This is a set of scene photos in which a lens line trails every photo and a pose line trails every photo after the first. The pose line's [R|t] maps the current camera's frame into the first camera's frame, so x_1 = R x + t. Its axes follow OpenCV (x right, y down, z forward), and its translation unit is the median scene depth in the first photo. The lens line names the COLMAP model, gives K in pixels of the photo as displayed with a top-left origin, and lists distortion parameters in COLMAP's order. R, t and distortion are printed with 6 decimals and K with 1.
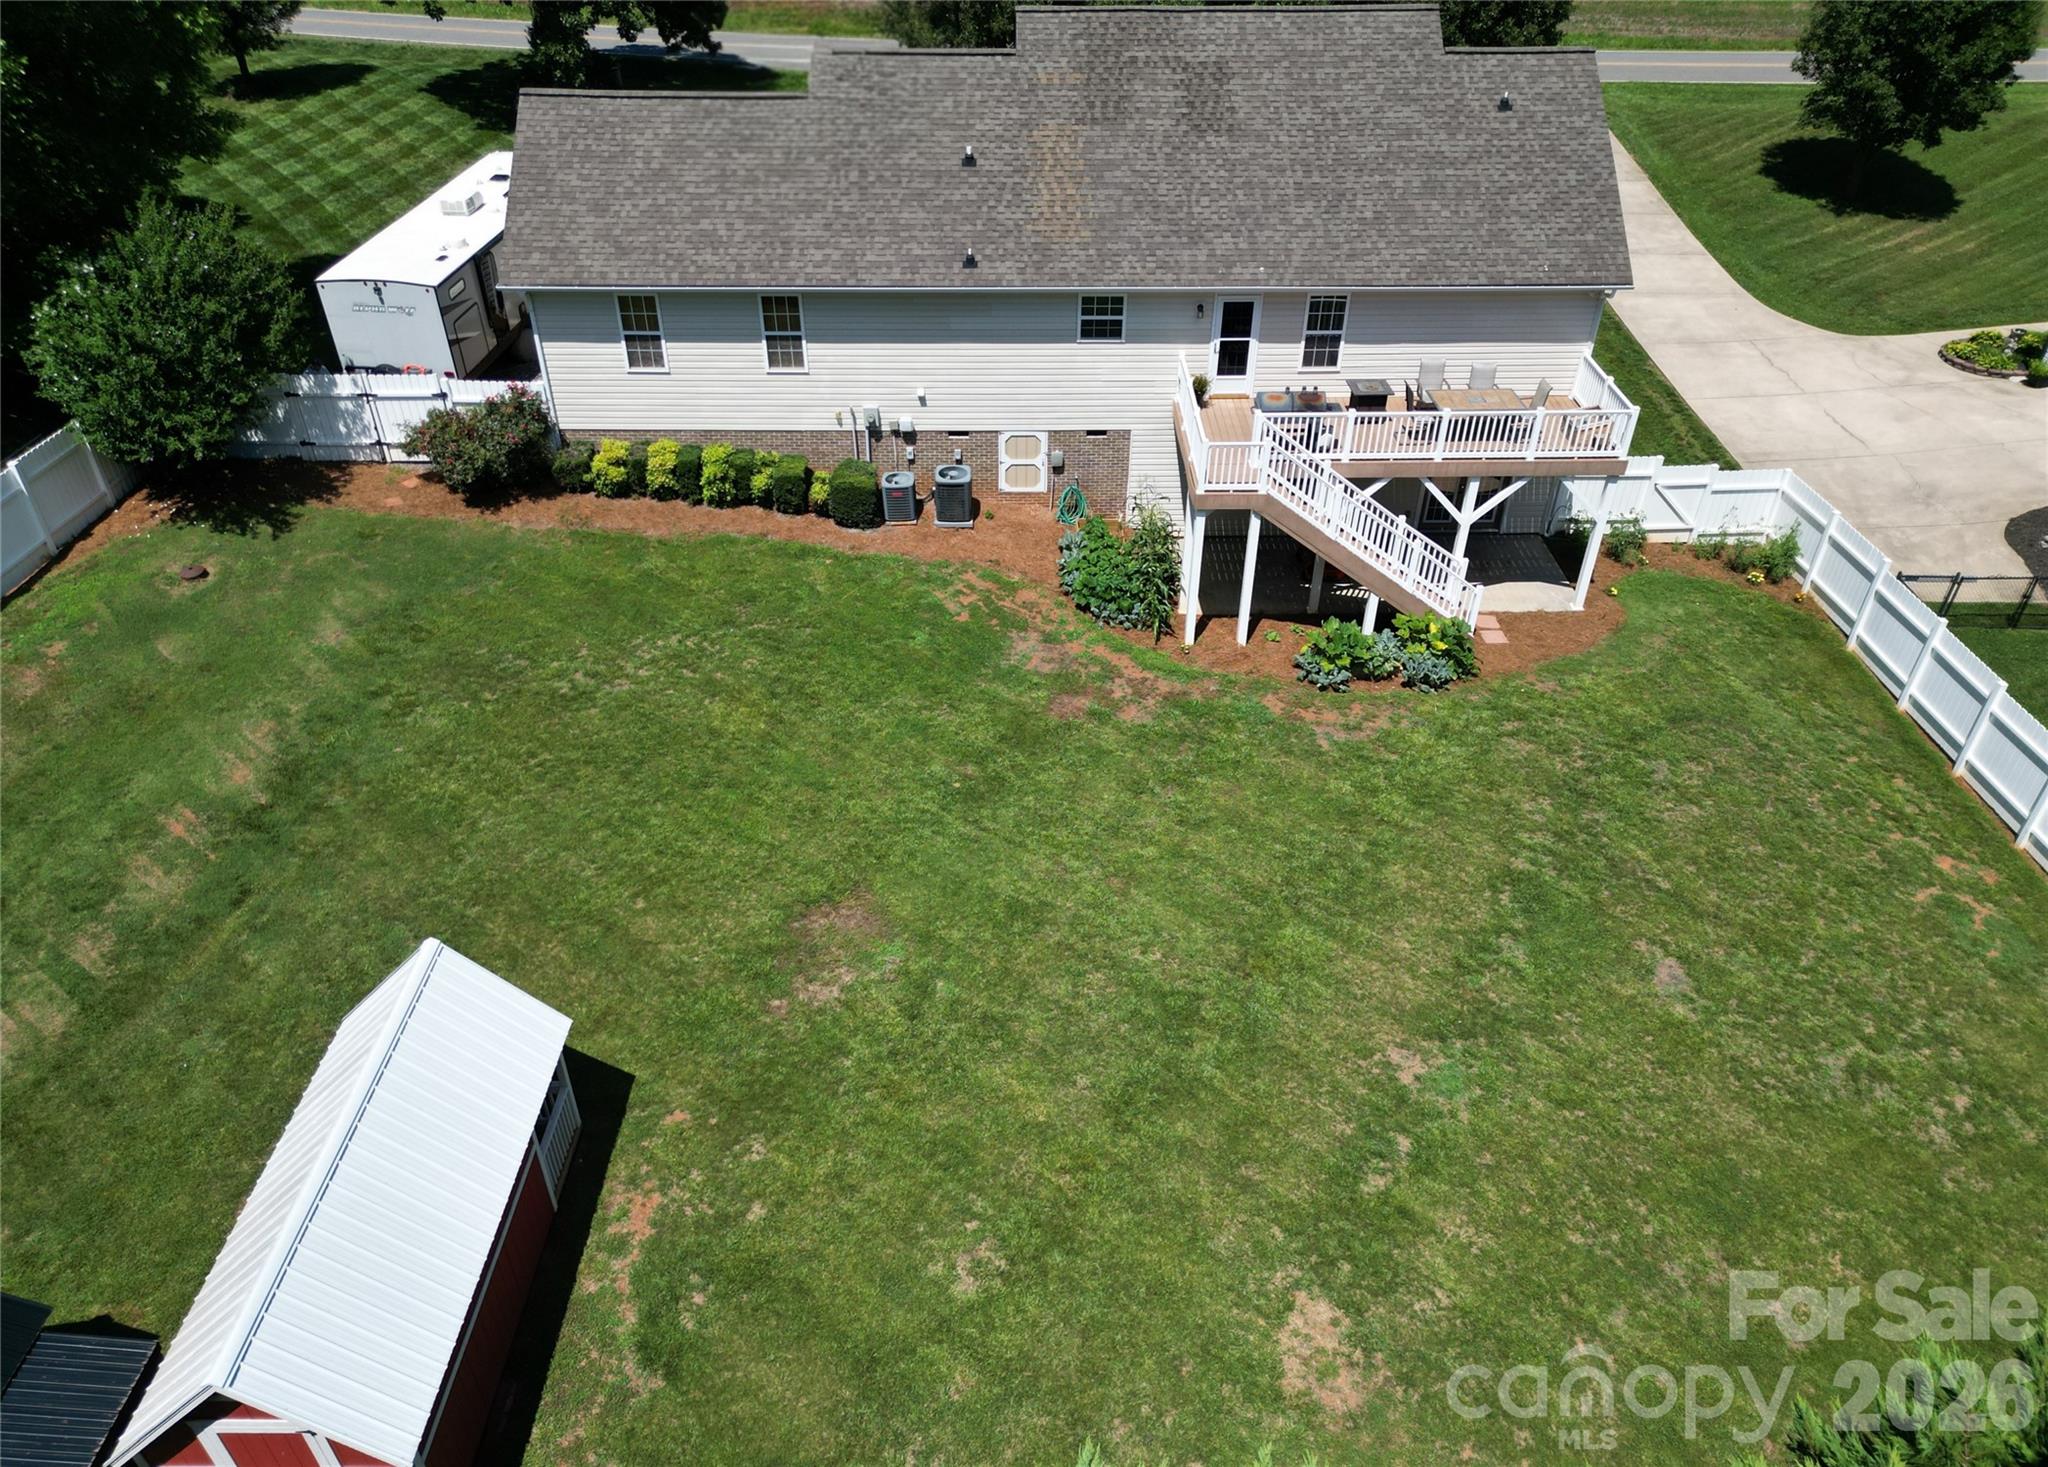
lens RADIAL K [[1406.1, 0, 1023.3], [0, 1406.1, 781.9], [0, 0, 1]] dist [0.094133, -0.122811]
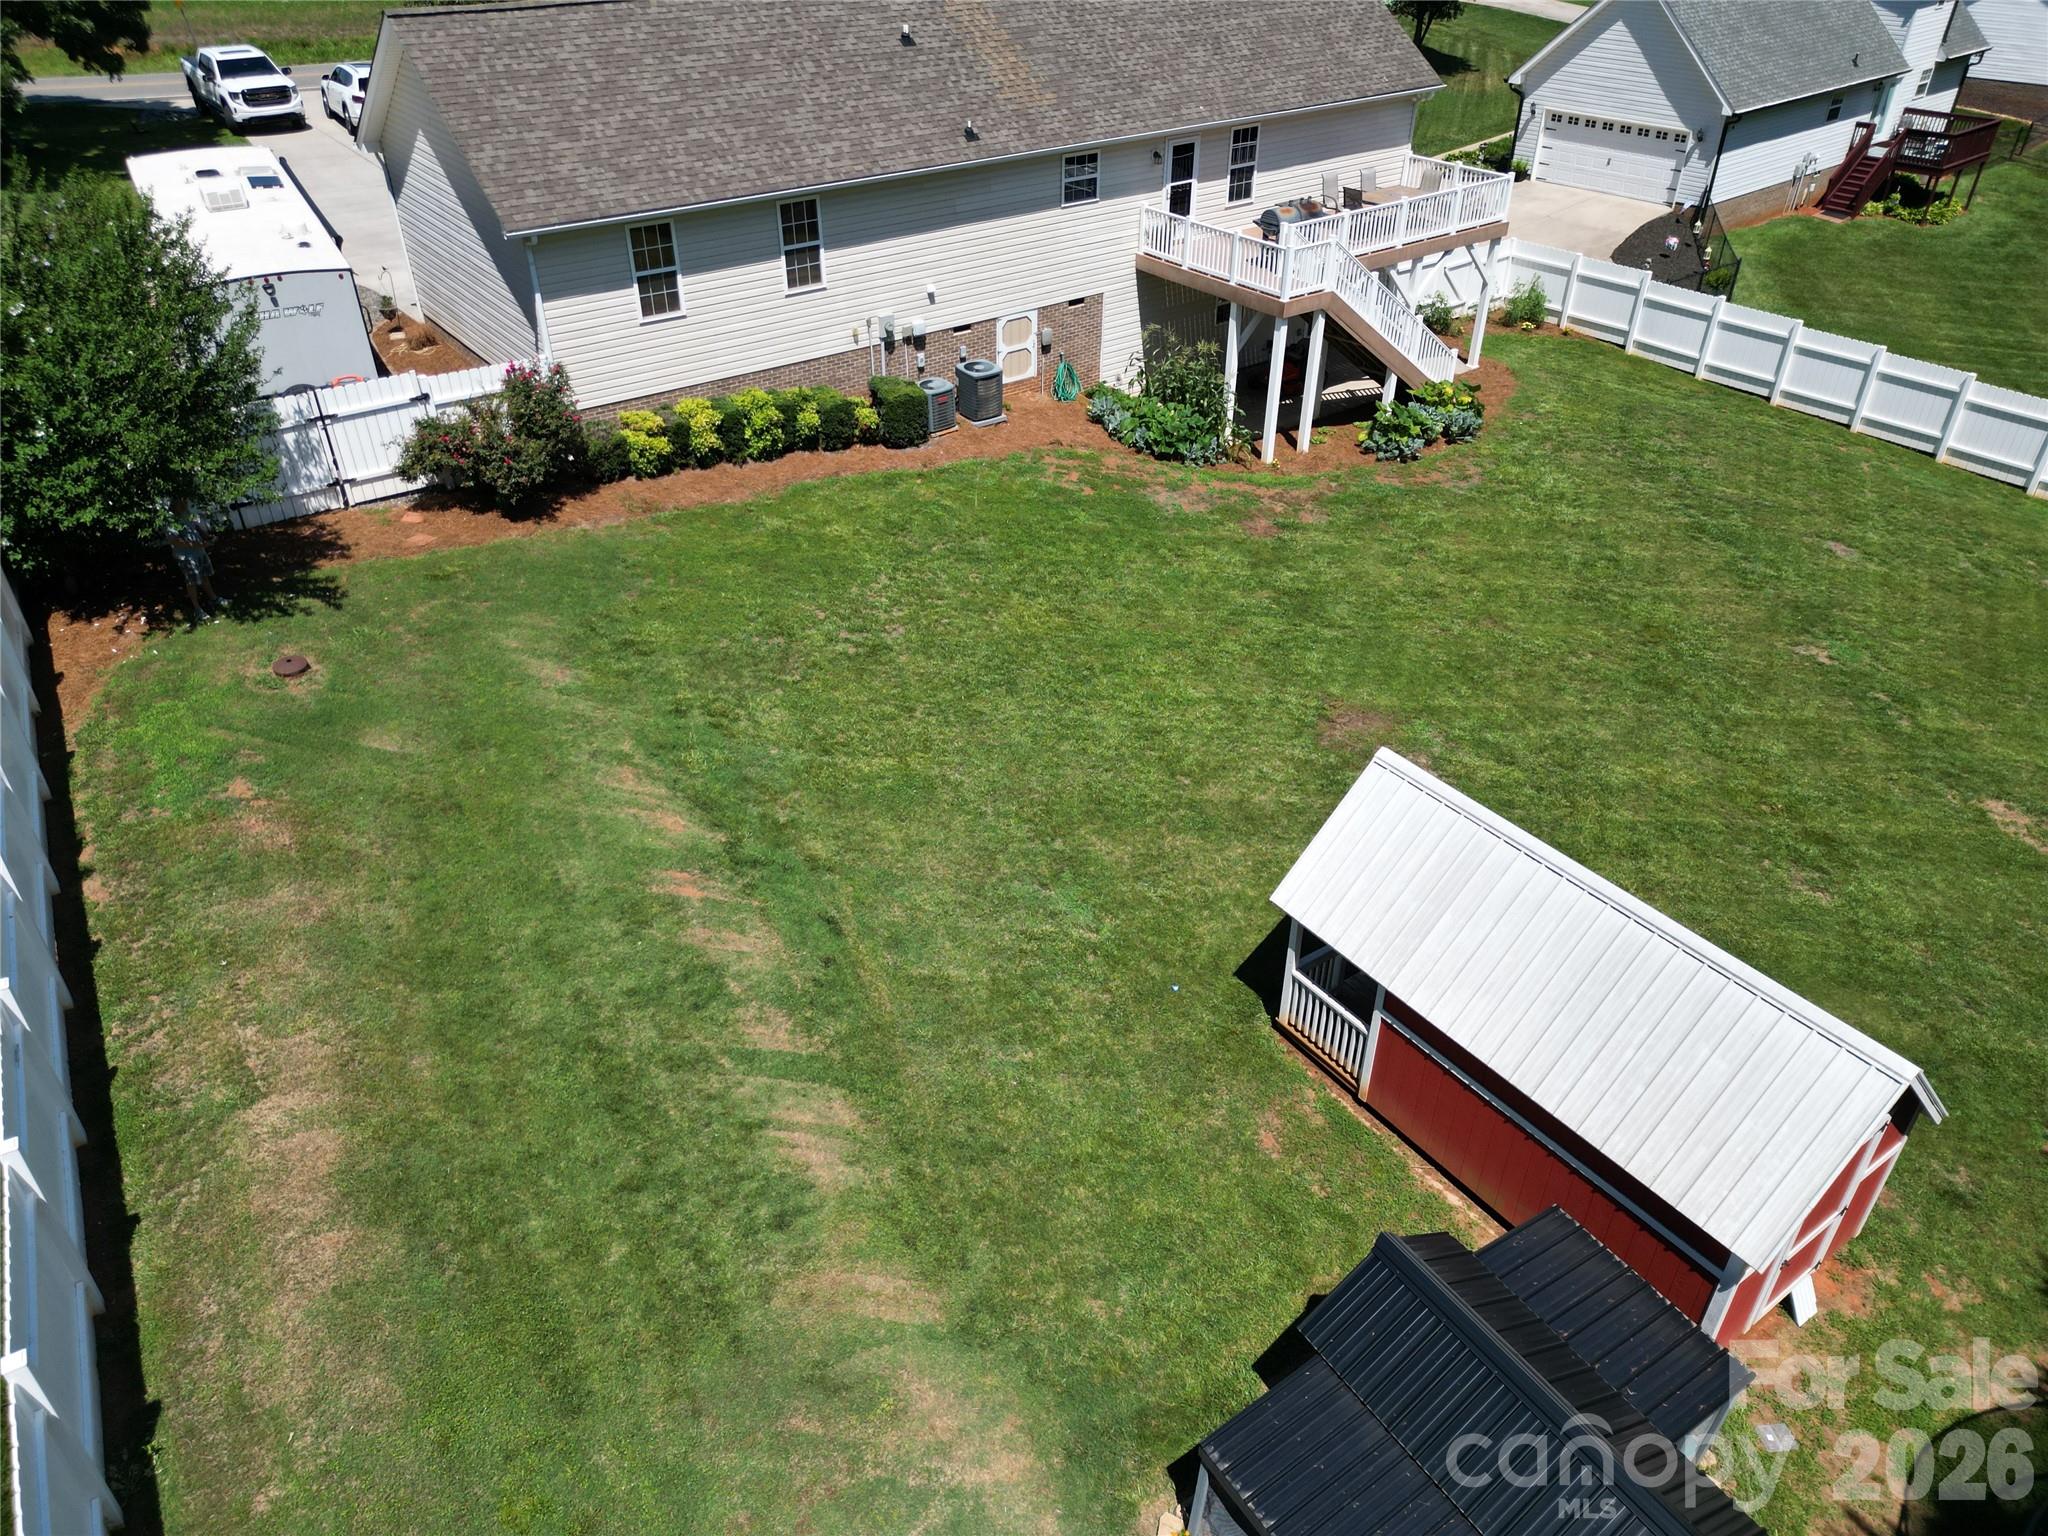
lens RADIAL K [[1417.2, 0, 1027.4], [0, 1417.2, 781.0], [0, 0, 1]] dist [0.077866, -0.085036]
pose [[0.810680, -0.338144, 0.477972, -0.604410], [0.357278, 0.932453, 0.053696, 0.000920], [-0.463843, 0.127239, 0.876732, 0.188822]]
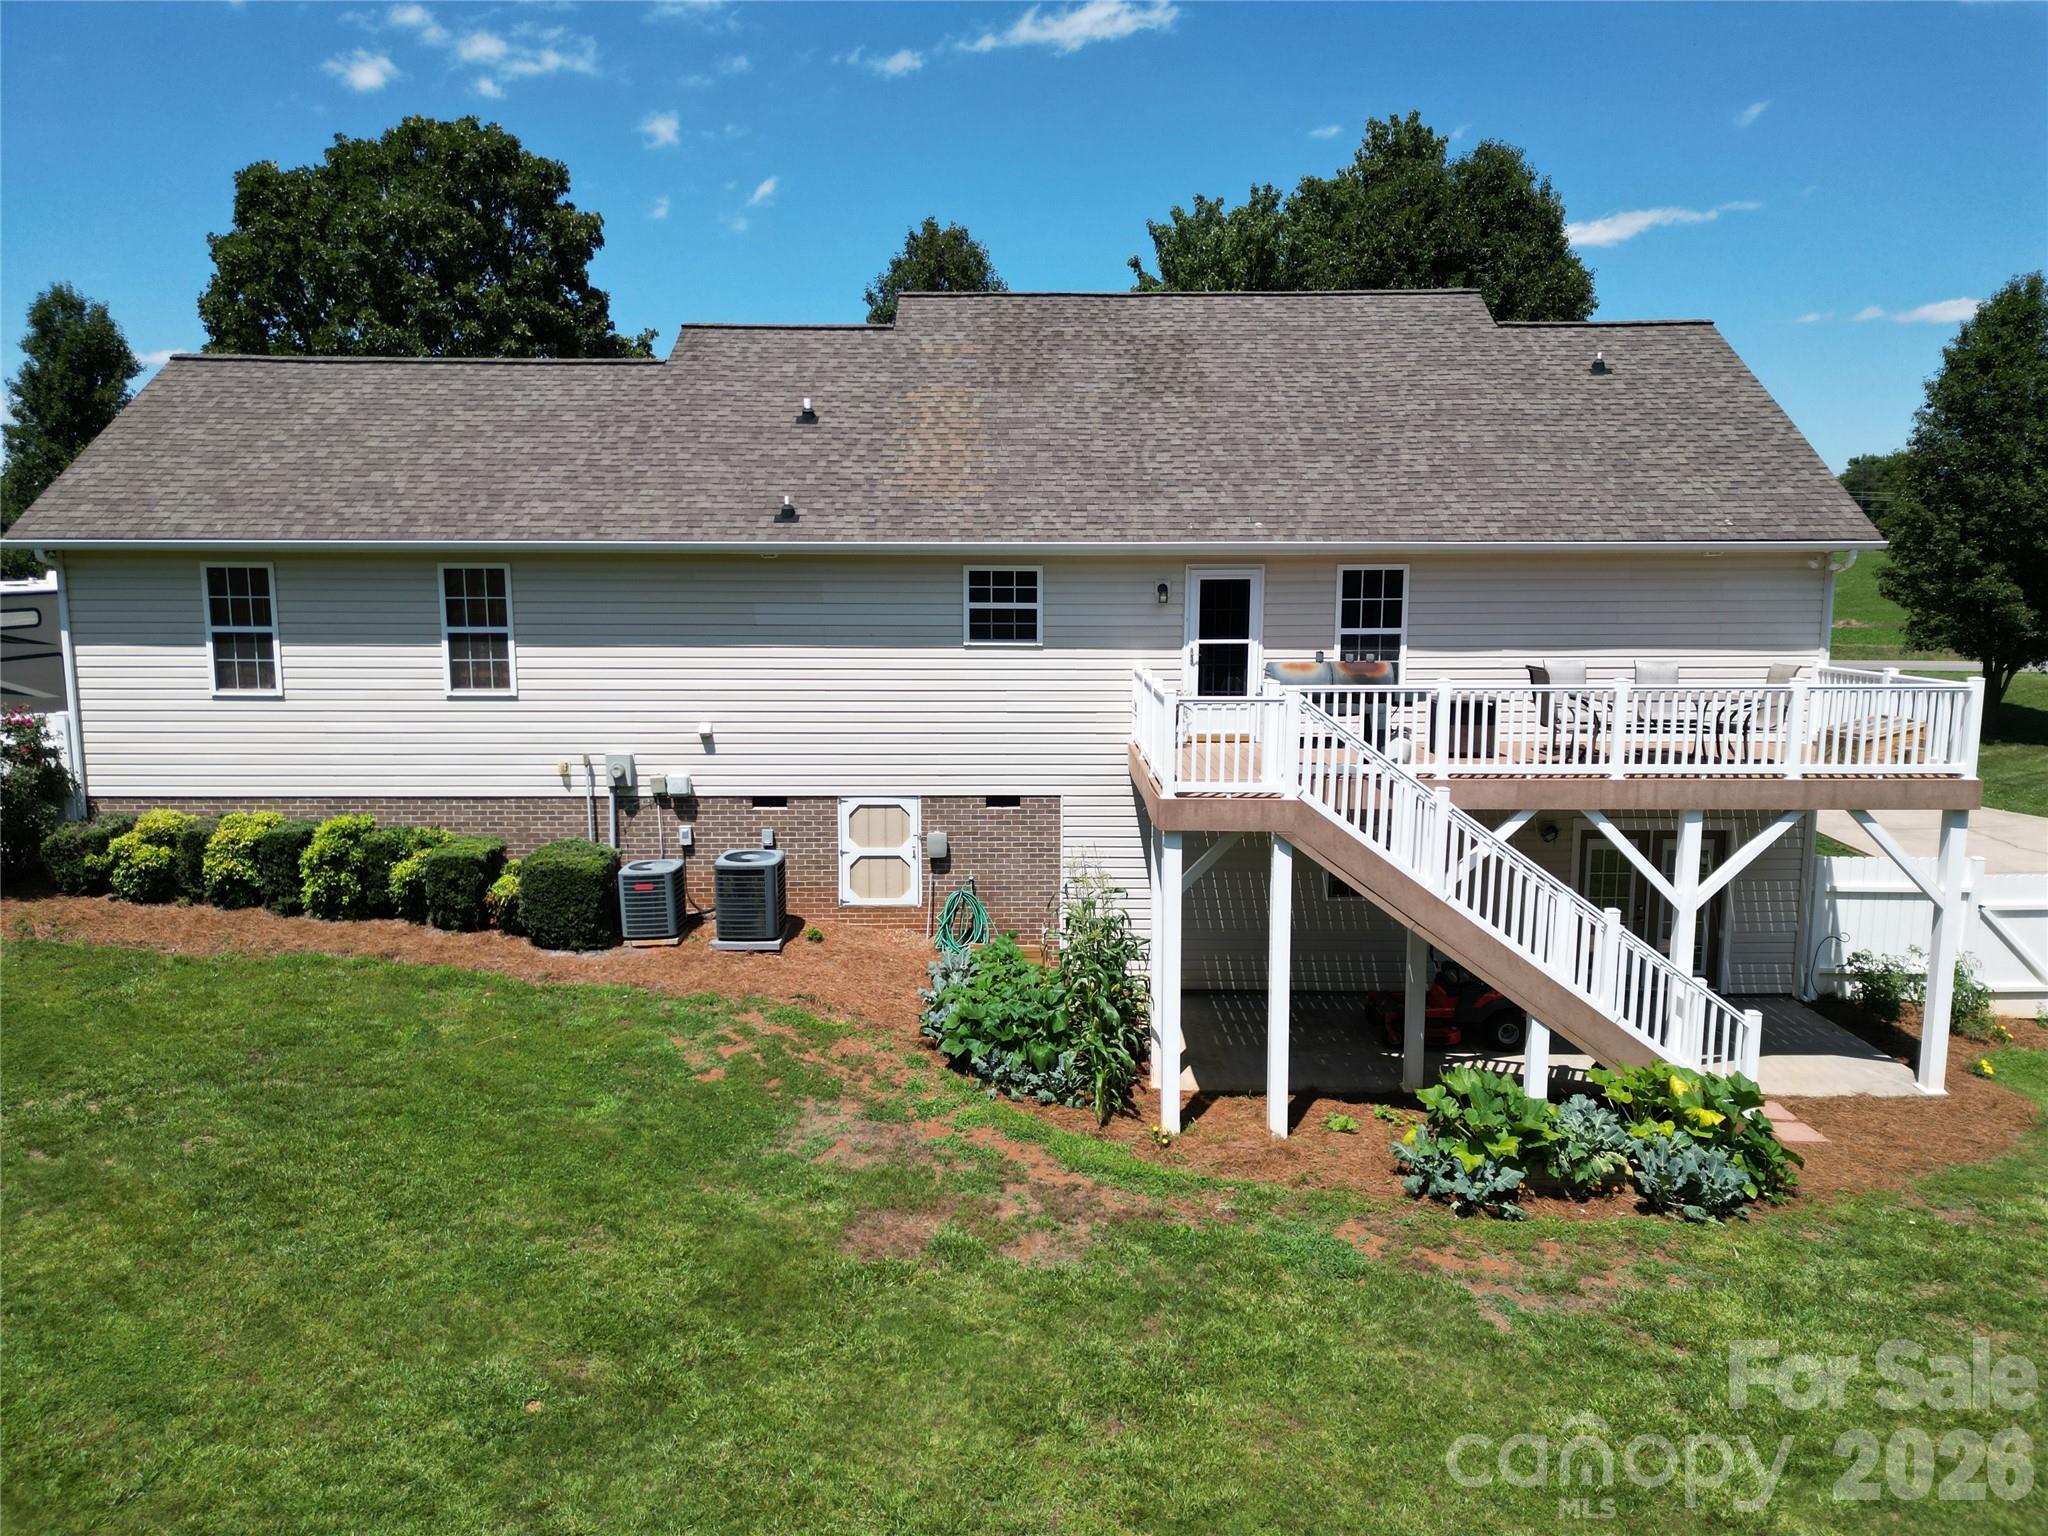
lens RADIAL K [[1417.2, 0, 1027.4], [0, 1417.2, 781.0], [0, 0, 1]] dist [0.077866, -0.085036]
pose [[0.999850, -0.002717, -0.017120, 0.076486], [-0.005920, 0.874729, -0.484576, 0.035022], [0.016292, 0.484604, 0.874582, 0.506246]]
